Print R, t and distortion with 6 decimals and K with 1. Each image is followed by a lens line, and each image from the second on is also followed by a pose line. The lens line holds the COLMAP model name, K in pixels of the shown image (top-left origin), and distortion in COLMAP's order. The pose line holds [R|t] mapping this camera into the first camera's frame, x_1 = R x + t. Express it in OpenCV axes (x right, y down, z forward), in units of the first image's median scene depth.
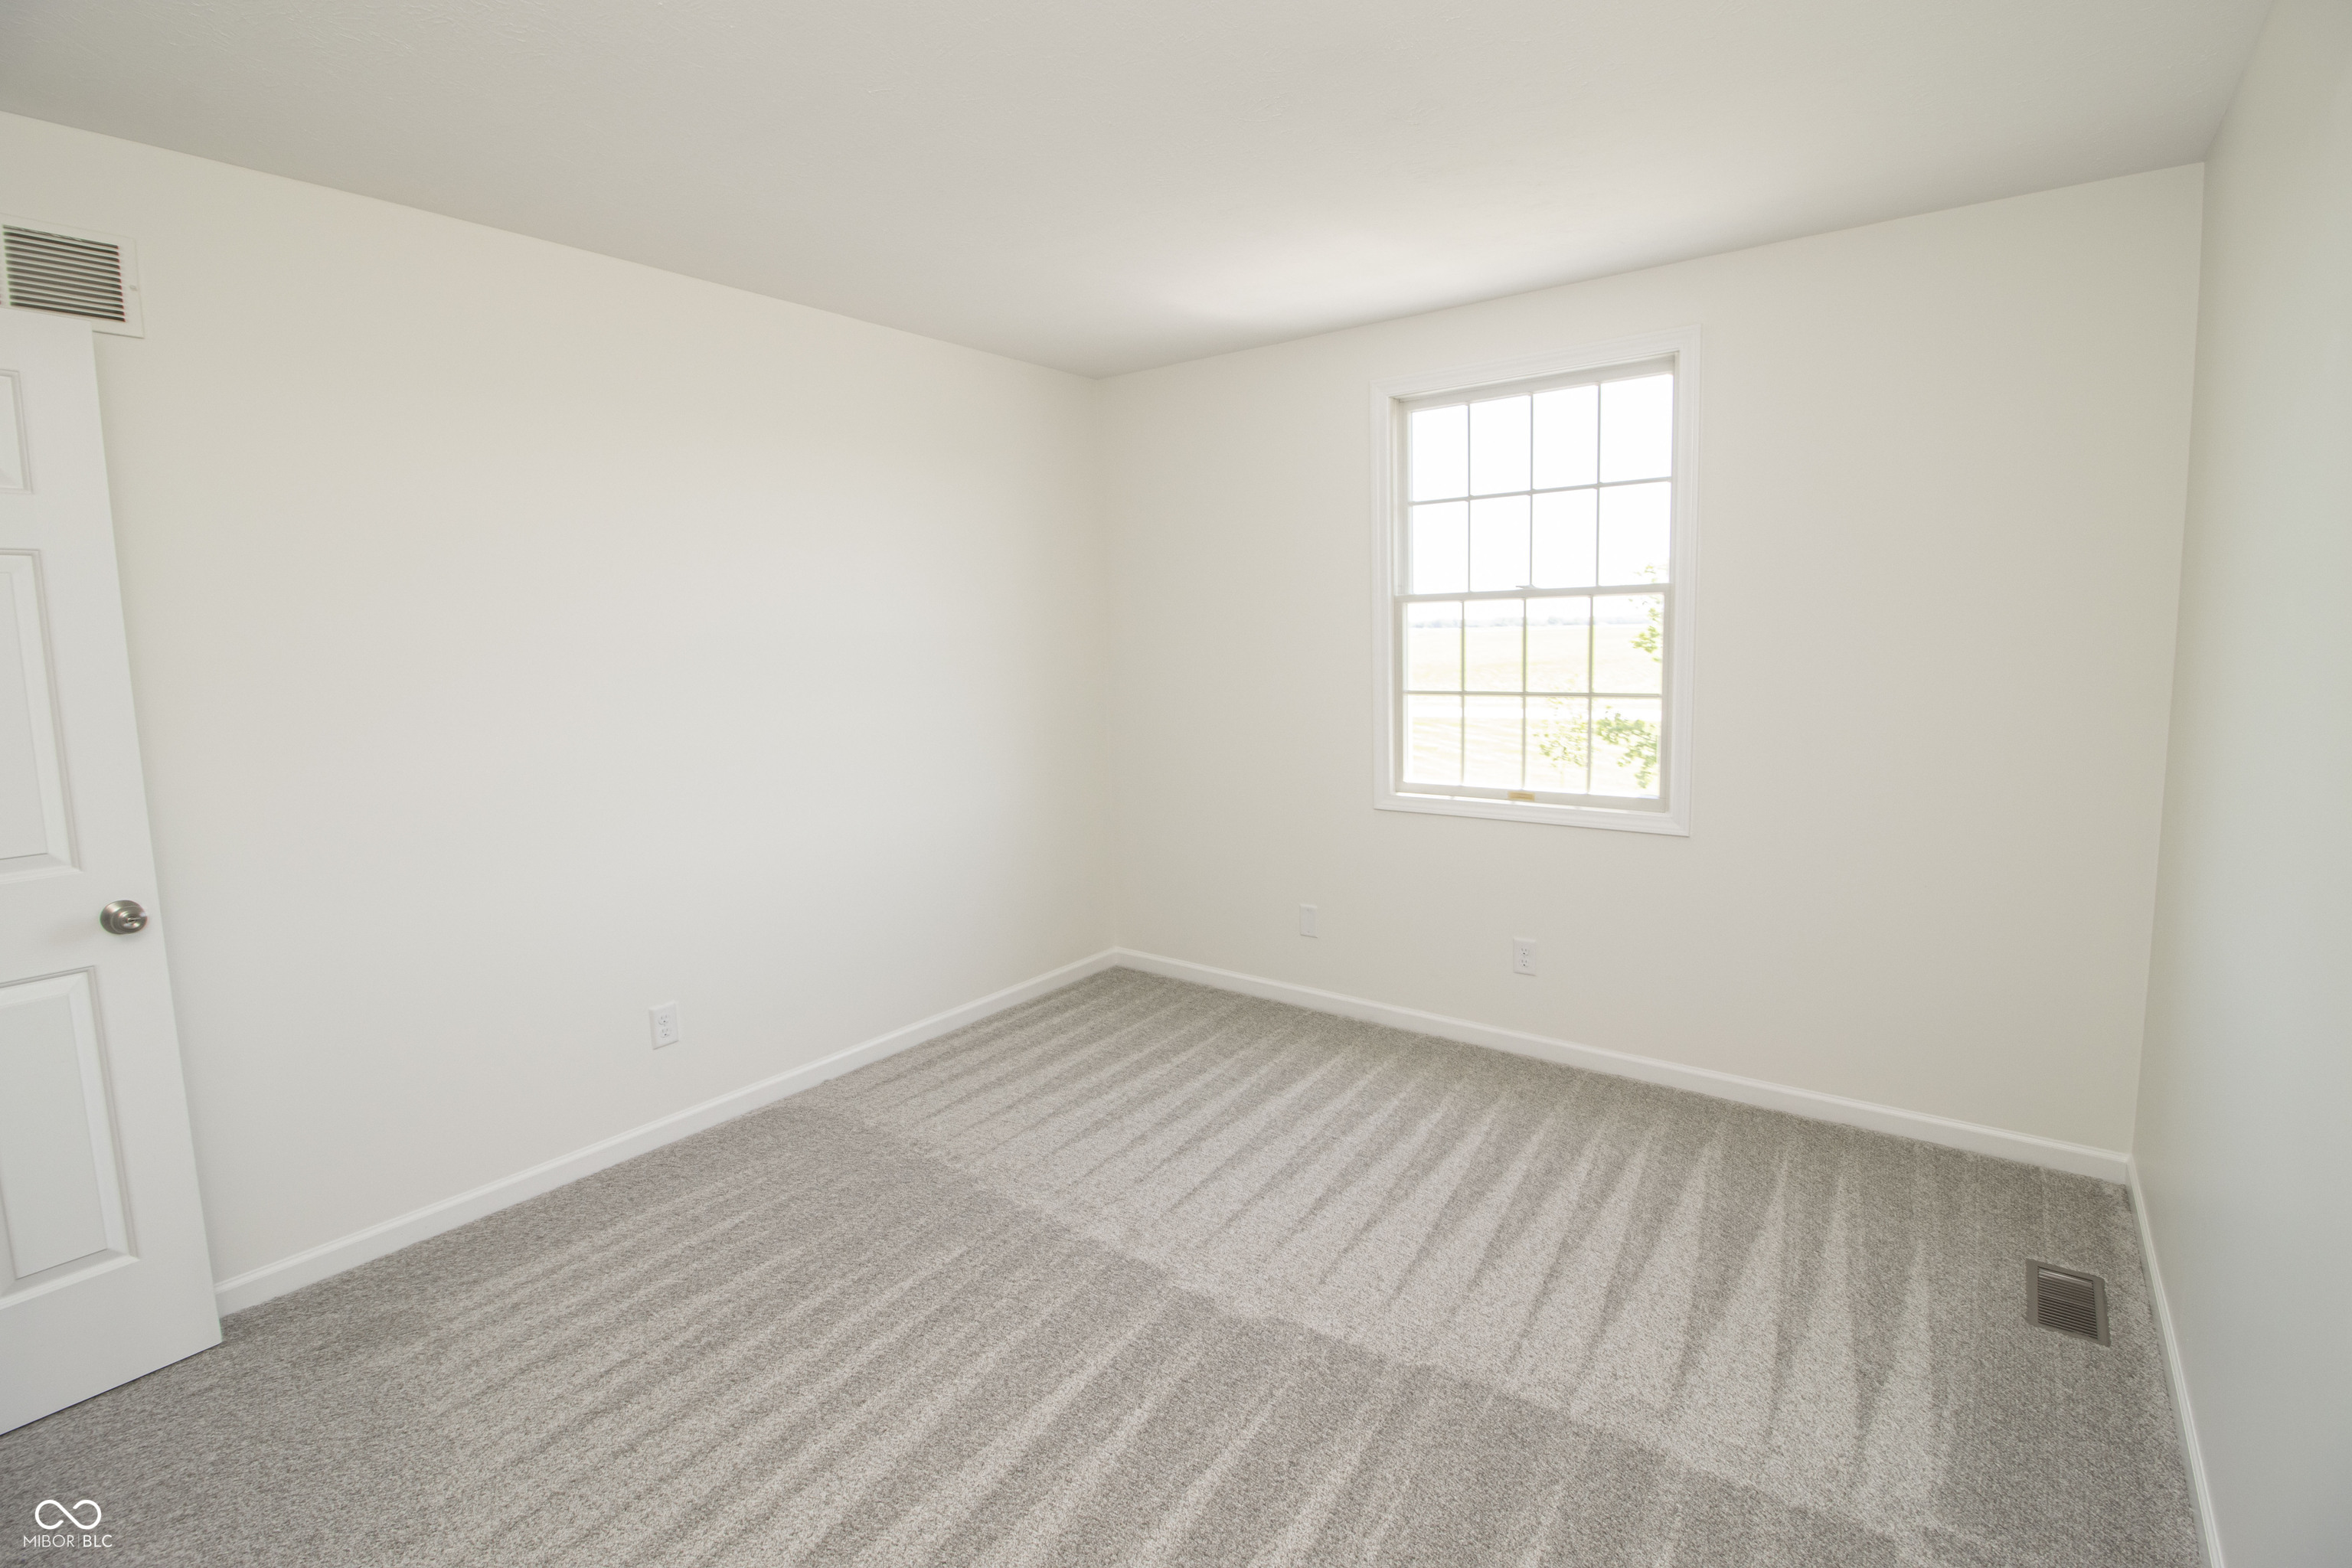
lens RADIAL K [[1117.4, 0, 1221.0], [0, 1117.4, 782.2], [0, 0, 1]] dist [-0.007479, -0.005832]
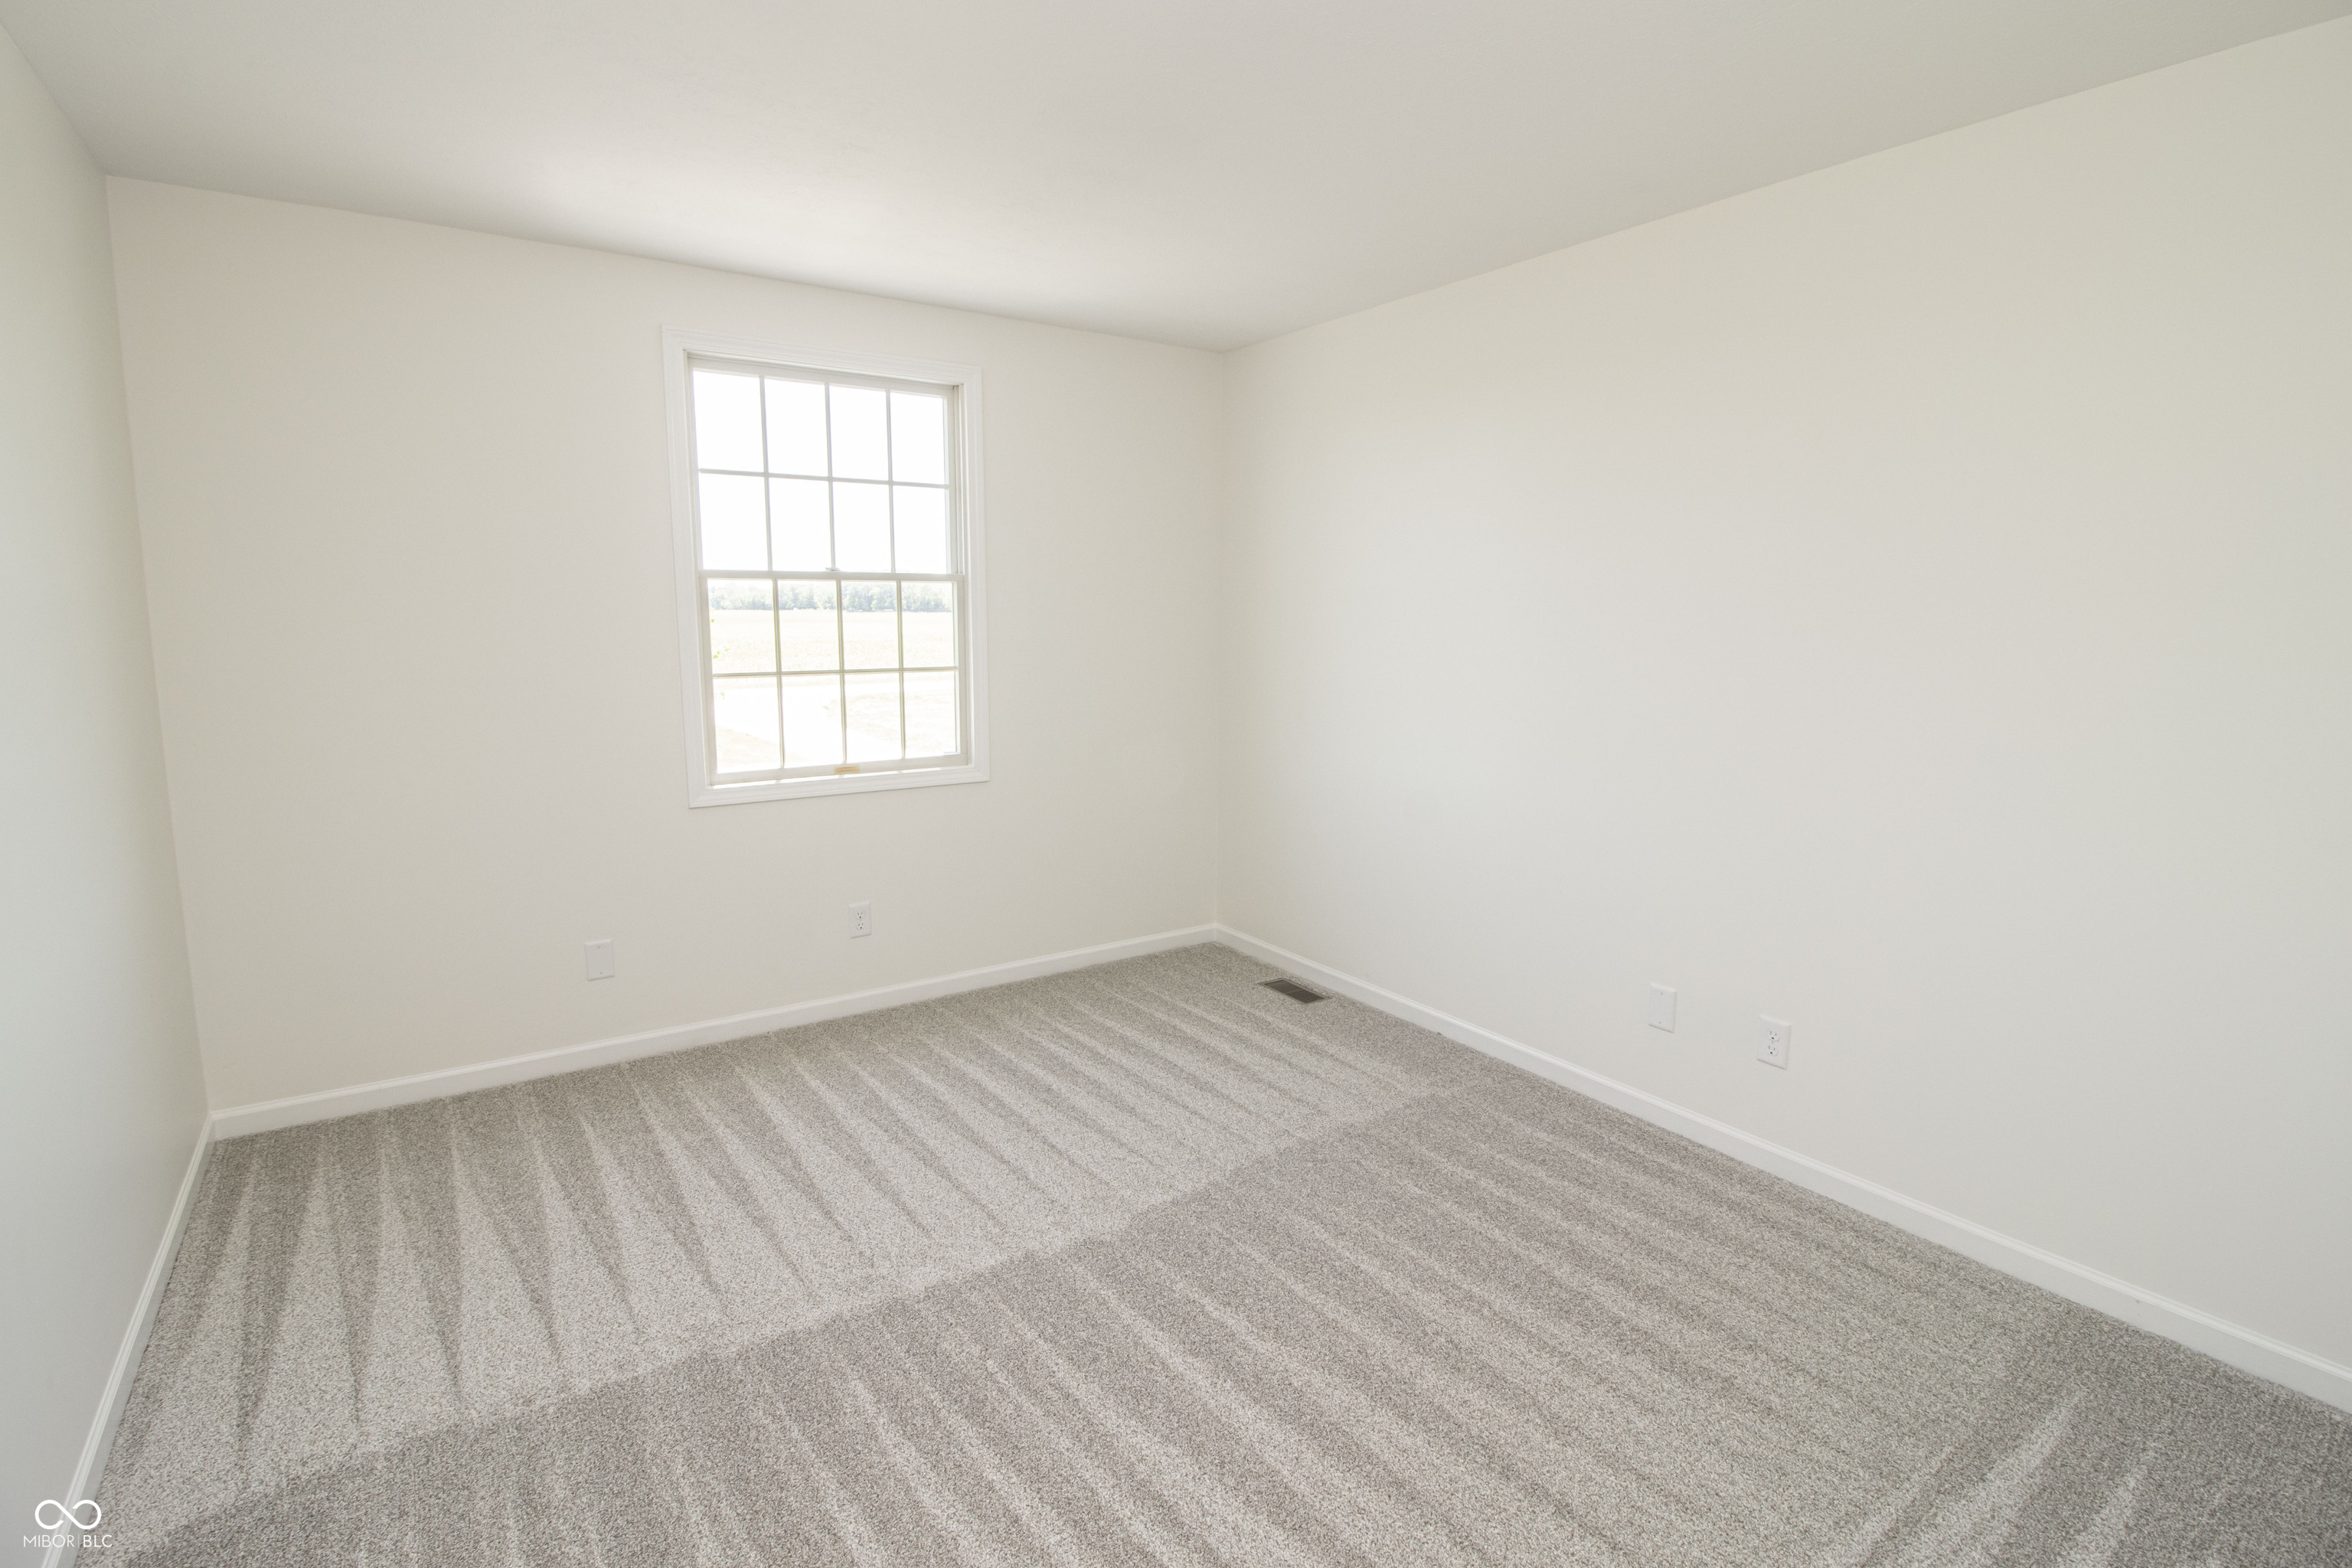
lens RADIAL K [[1117.4, 0, 1167.9], [0, 1117.4, 785.9], [0, 0, 1]] dist [-0.007479, -0.005832]
pose [[0.318736, -0.126962, 0.939302, -0.661219], [0.118994, 0.988508, 0.093235, -0.036054], [-0.940345, 0.082054, 0.330180, 0.390524]]
